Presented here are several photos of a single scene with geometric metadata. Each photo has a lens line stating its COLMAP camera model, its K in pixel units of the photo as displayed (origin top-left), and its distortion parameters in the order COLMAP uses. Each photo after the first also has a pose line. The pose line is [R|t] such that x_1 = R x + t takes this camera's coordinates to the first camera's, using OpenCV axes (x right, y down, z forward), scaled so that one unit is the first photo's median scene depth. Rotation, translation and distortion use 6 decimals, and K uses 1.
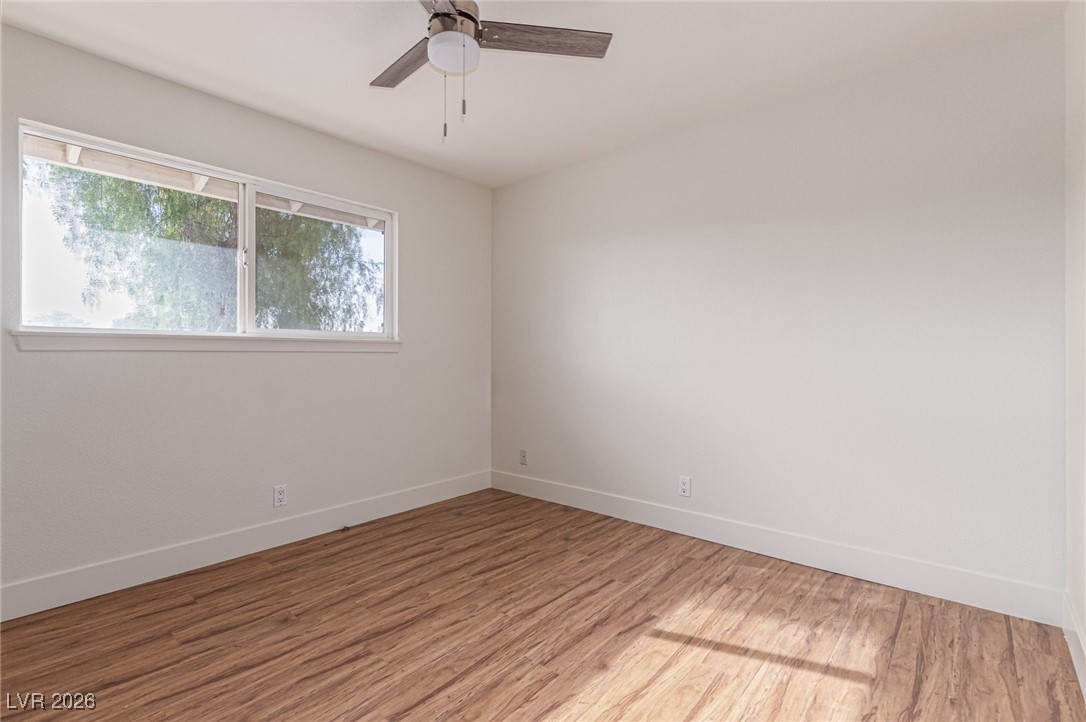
lens RADIAL K [[515.6, 0, 546.7], [0, 515.6, 362.3], [0, 0, 1]] dist [0.010330, -0.002837]
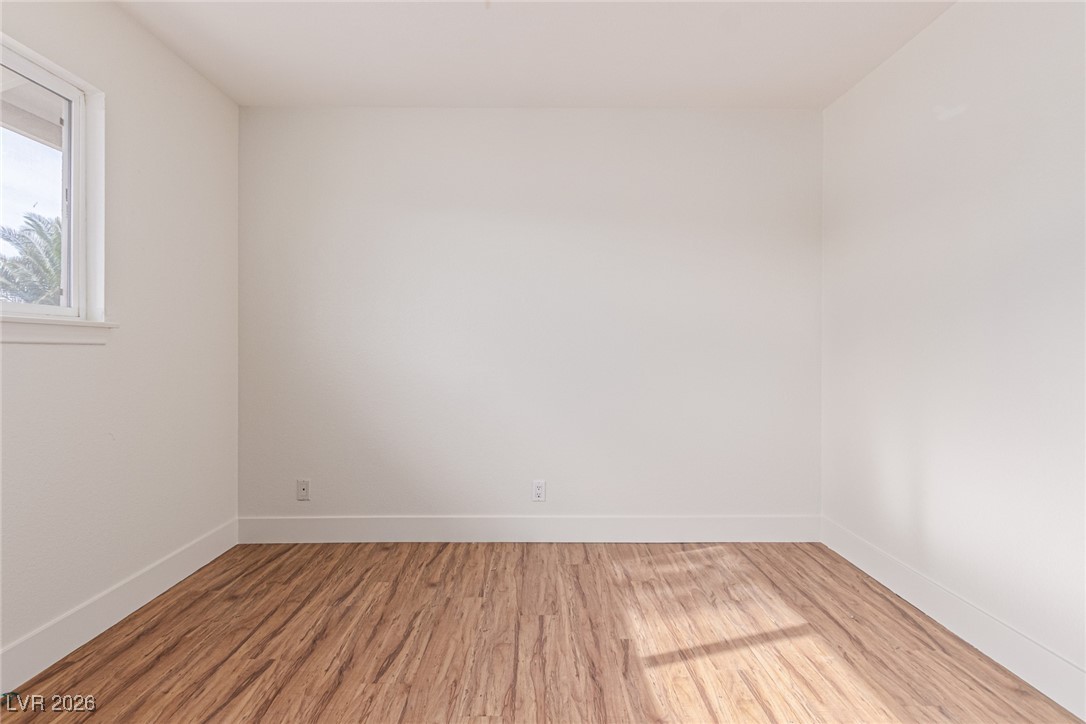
lens RADIAL K [[515.6, 0, 553.5], [0, 515.6, 358.9], [0, 0, 1]] dist [0.010330, -0.002837]
pose [[0.746826, -0.009085, 0.664958, -0.358384], [0.006222, 0.999958, 0.006673, -0.004471], [-0.664991, -0.000846, 0.746851, 0.306611]]
